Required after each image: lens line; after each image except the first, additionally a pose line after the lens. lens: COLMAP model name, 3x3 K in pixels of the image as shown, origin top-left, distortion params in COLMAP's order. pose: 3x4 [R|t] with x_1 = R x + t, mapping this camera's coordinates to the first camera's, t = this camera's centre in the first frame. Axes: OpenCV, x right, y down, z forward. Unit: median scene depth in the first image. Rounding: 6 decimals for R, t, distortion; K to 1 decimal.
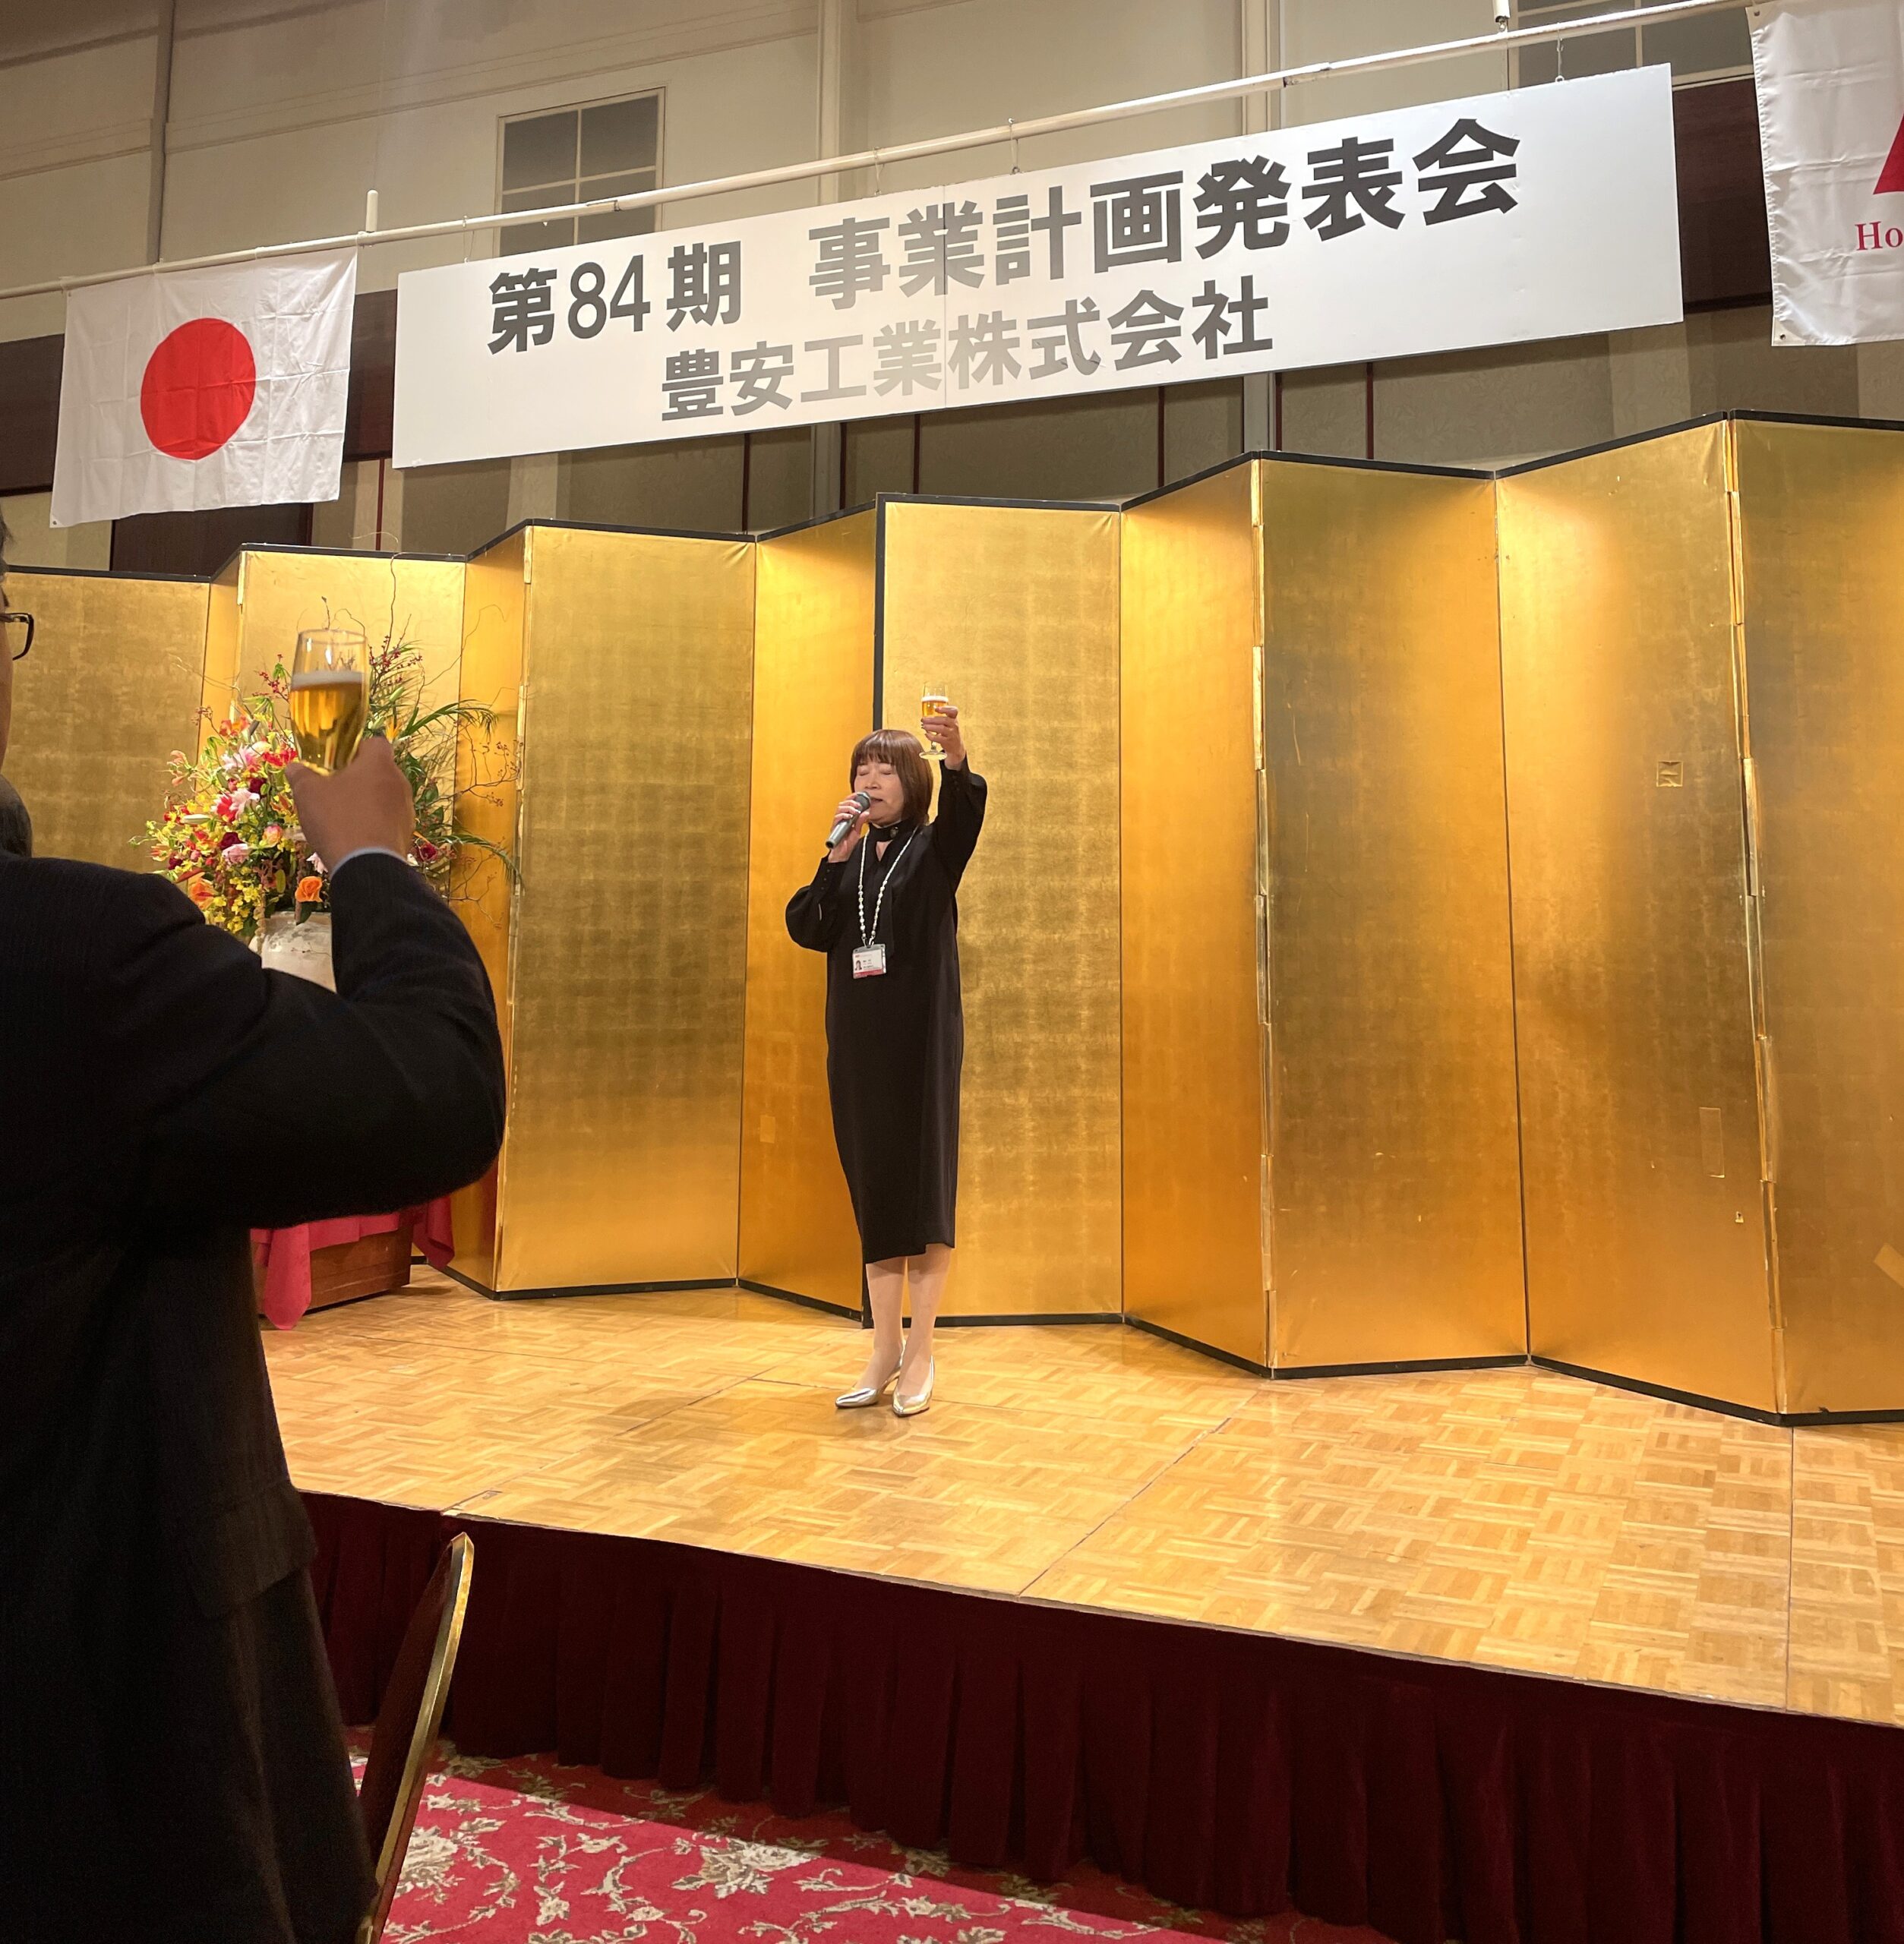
lens RADIAL K [[1942.9, 0, 972.3], [0, 1942.9, 674.7], [0, 0, 1]] dist [0.071516, 0.000000]
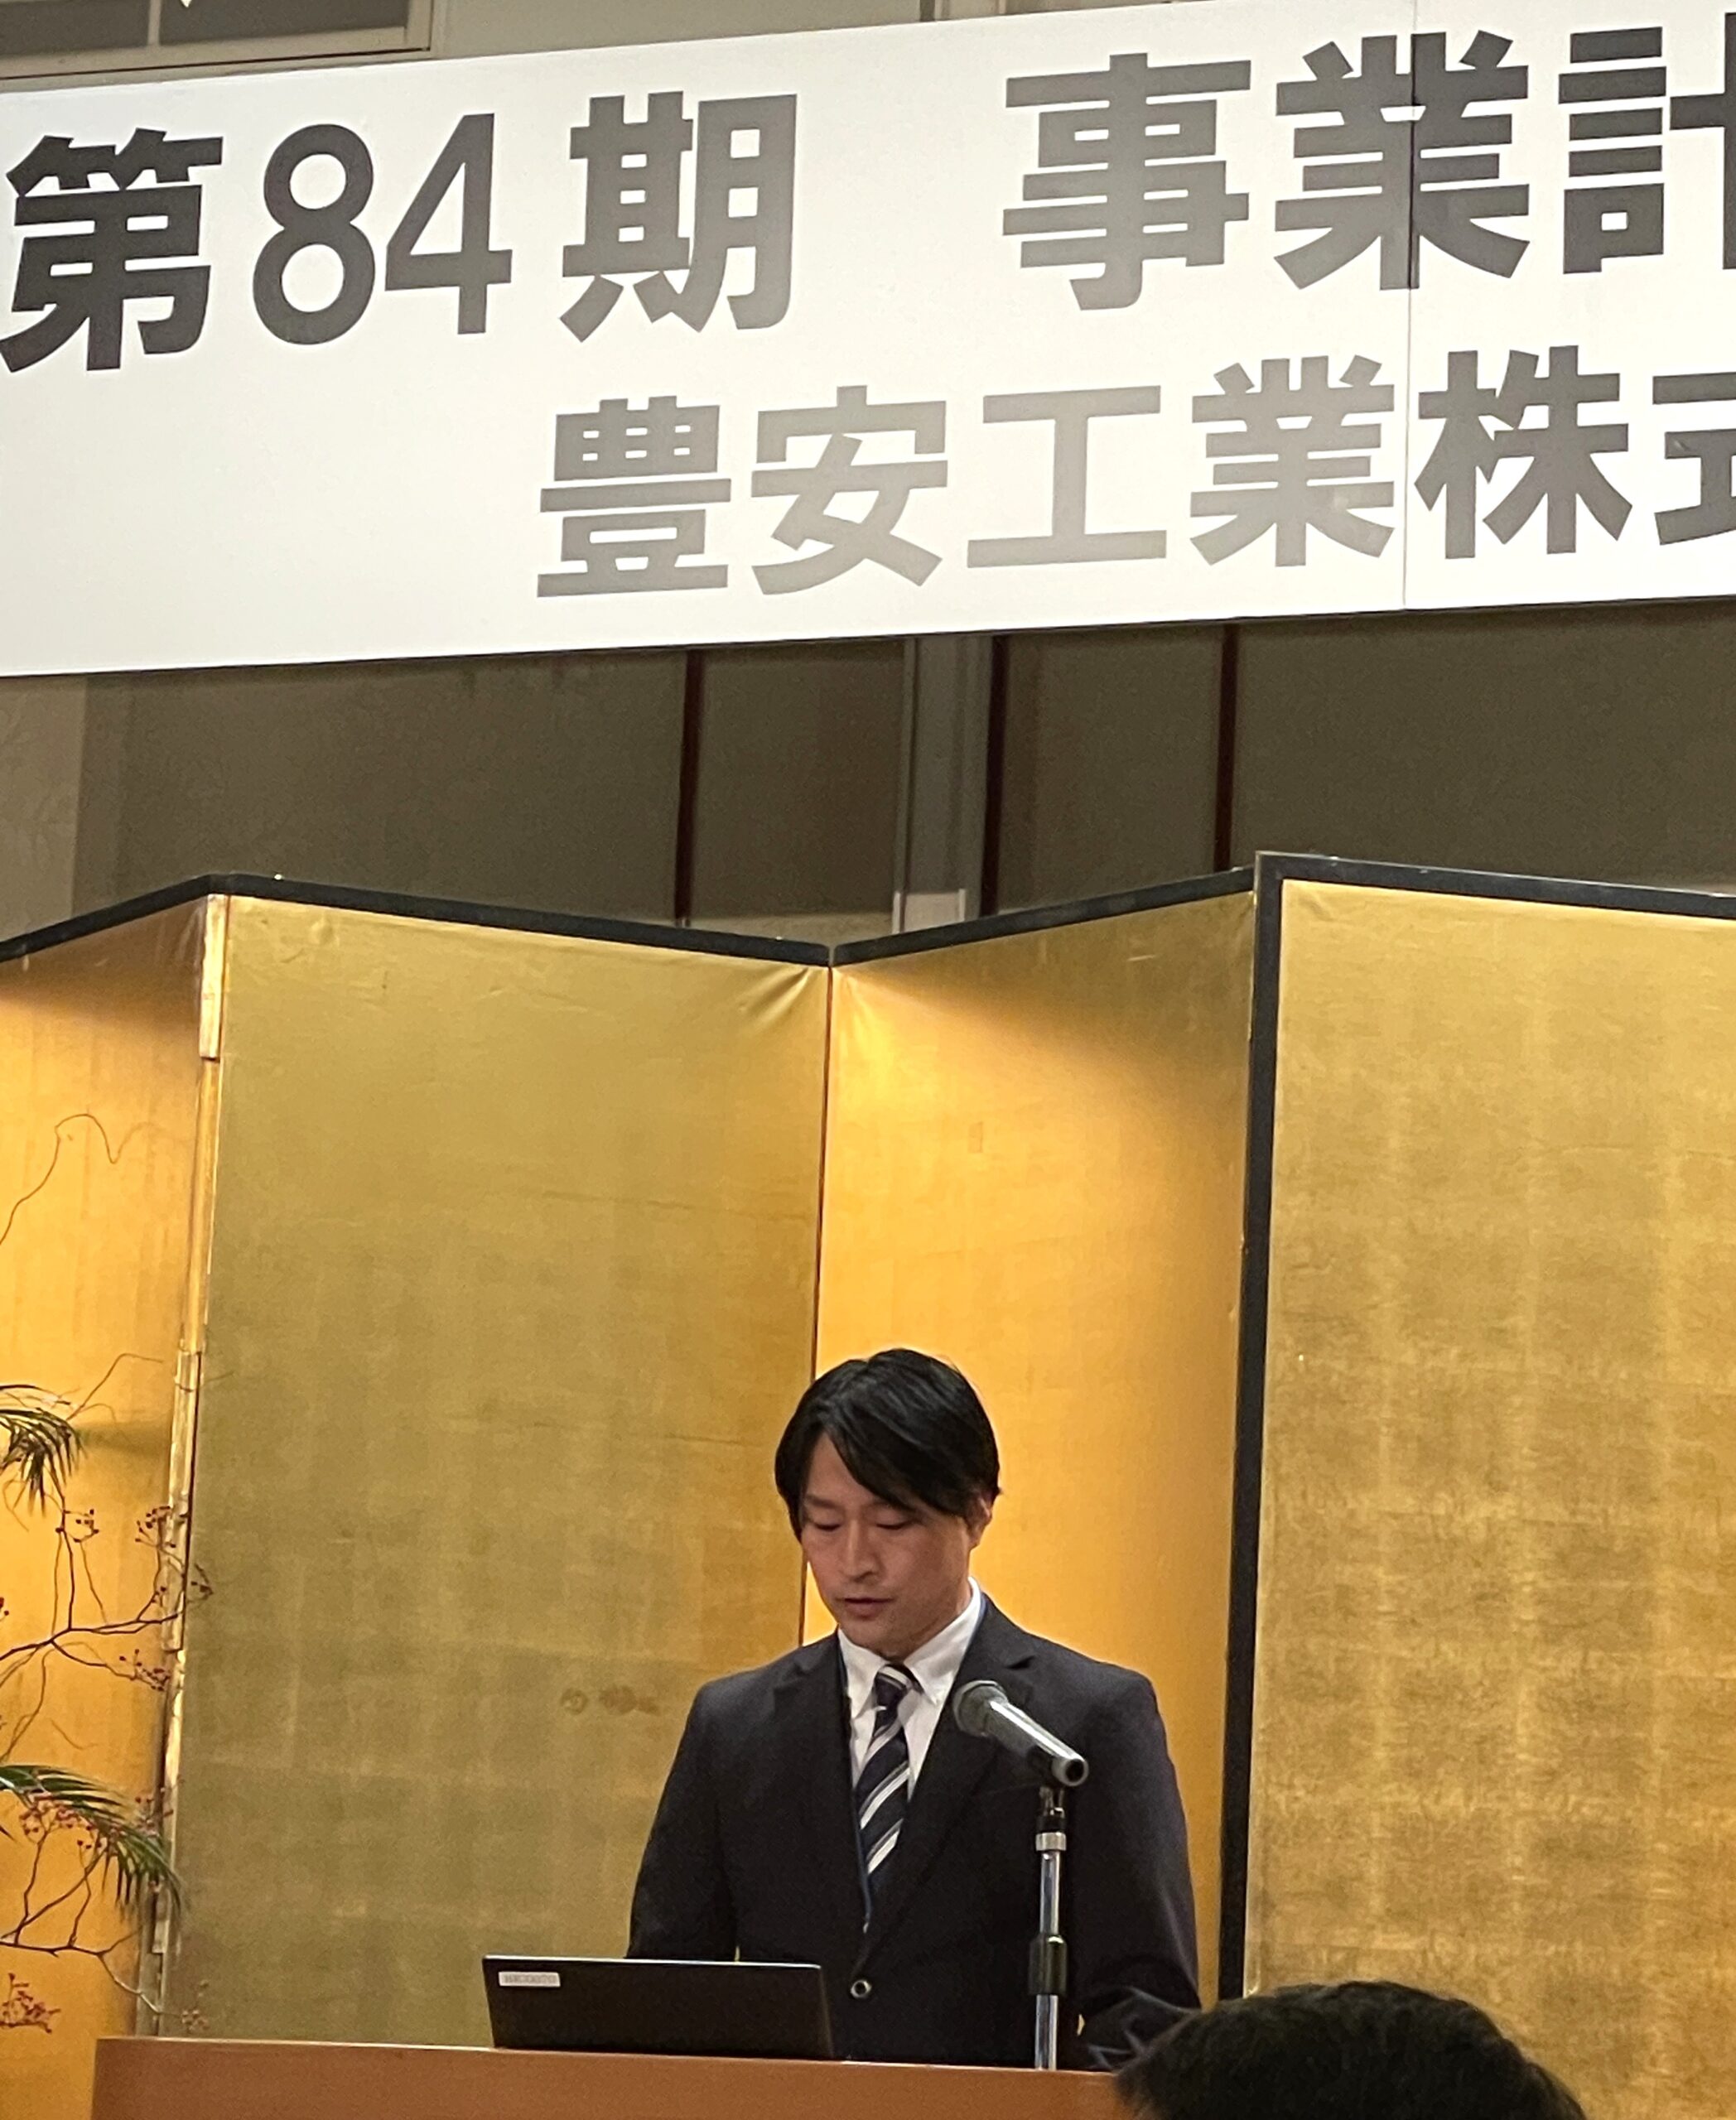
lens RADIAL K [[7734.1, 0, 914.9], [0, 7734.1, 849.3], [0, 0, 1]] dist [0.114249, 0.000000]
pose [[0.997794, 0.046473, 0.047407, -0.168937], [-0.043006, 0.996499, -0.071697, 0.009887], [-0.050573, 0.069500, 0.996299, -0.391089]]
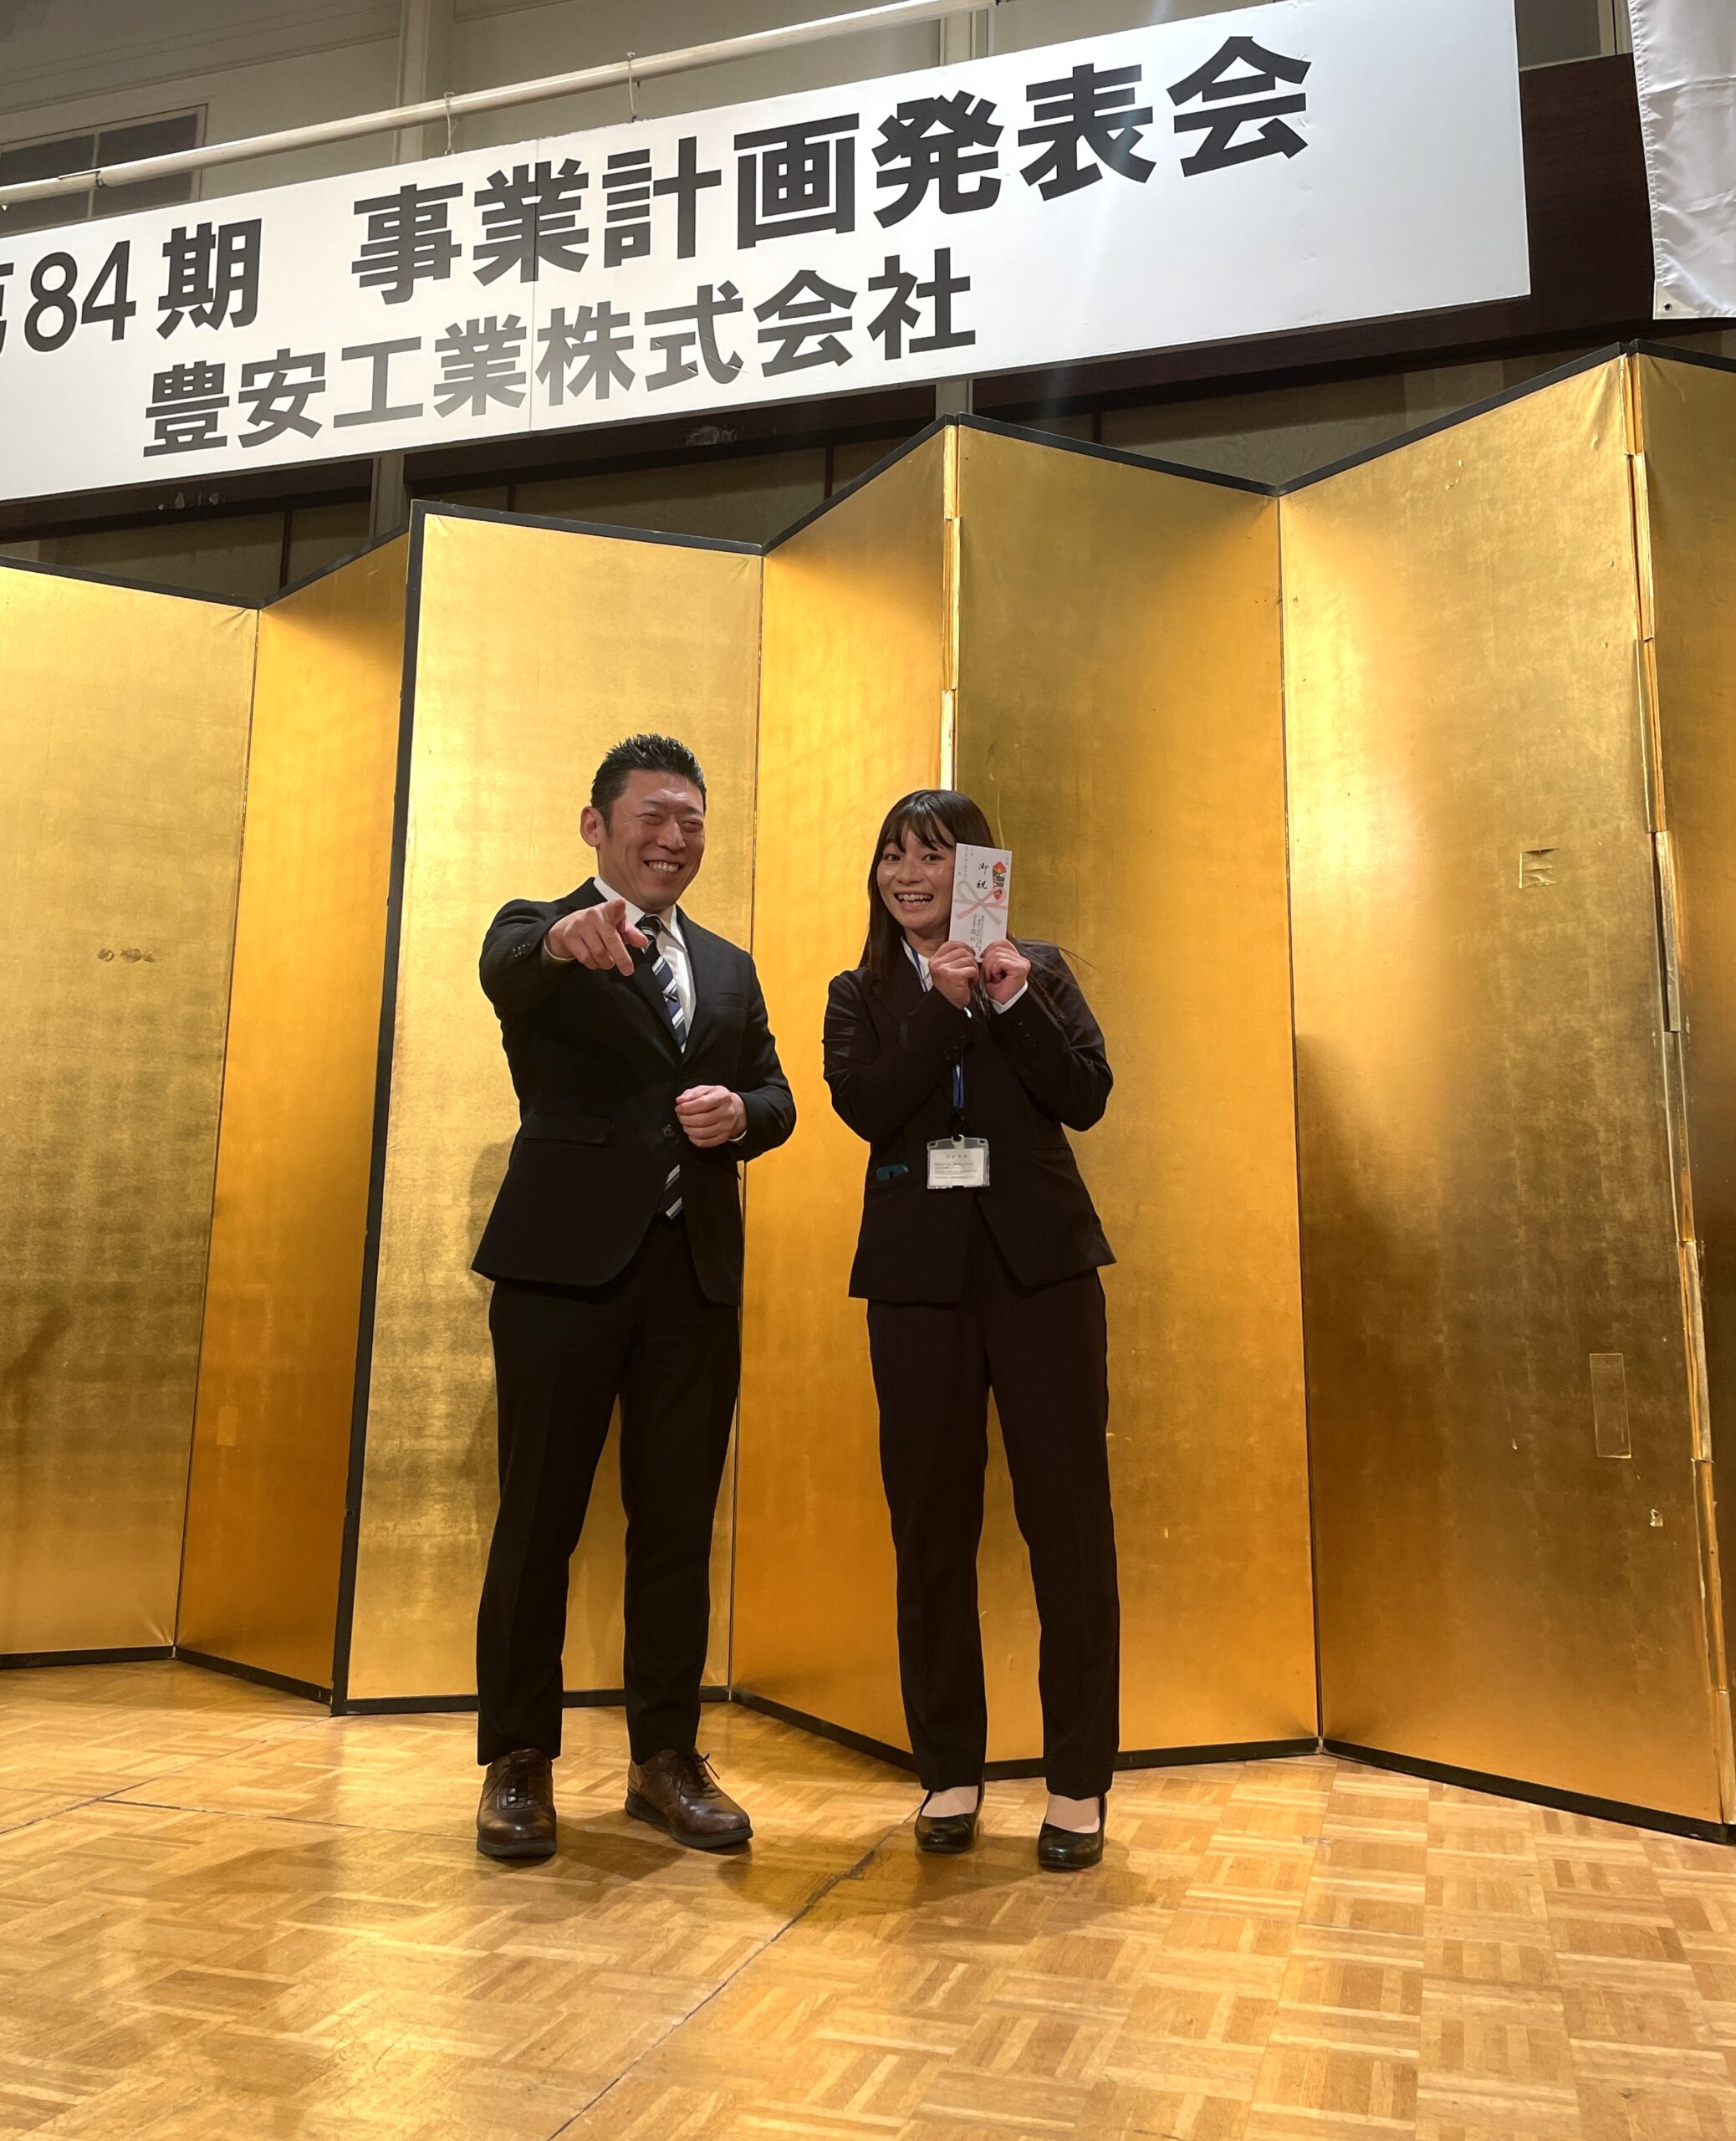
lens RADIAL K [[1917.9, 0, 860.9], [0, 1917.9, 962.8], [0, 0, 1]] dist [0.082392, -0.093881]
pose [[0.994373, 0.028277, 0.102089, 0.041934], [-0.022868, 0.998291, -0.053773, 0.099134], [-0.103435, 0.051136, 0.993321, 0.283508]]
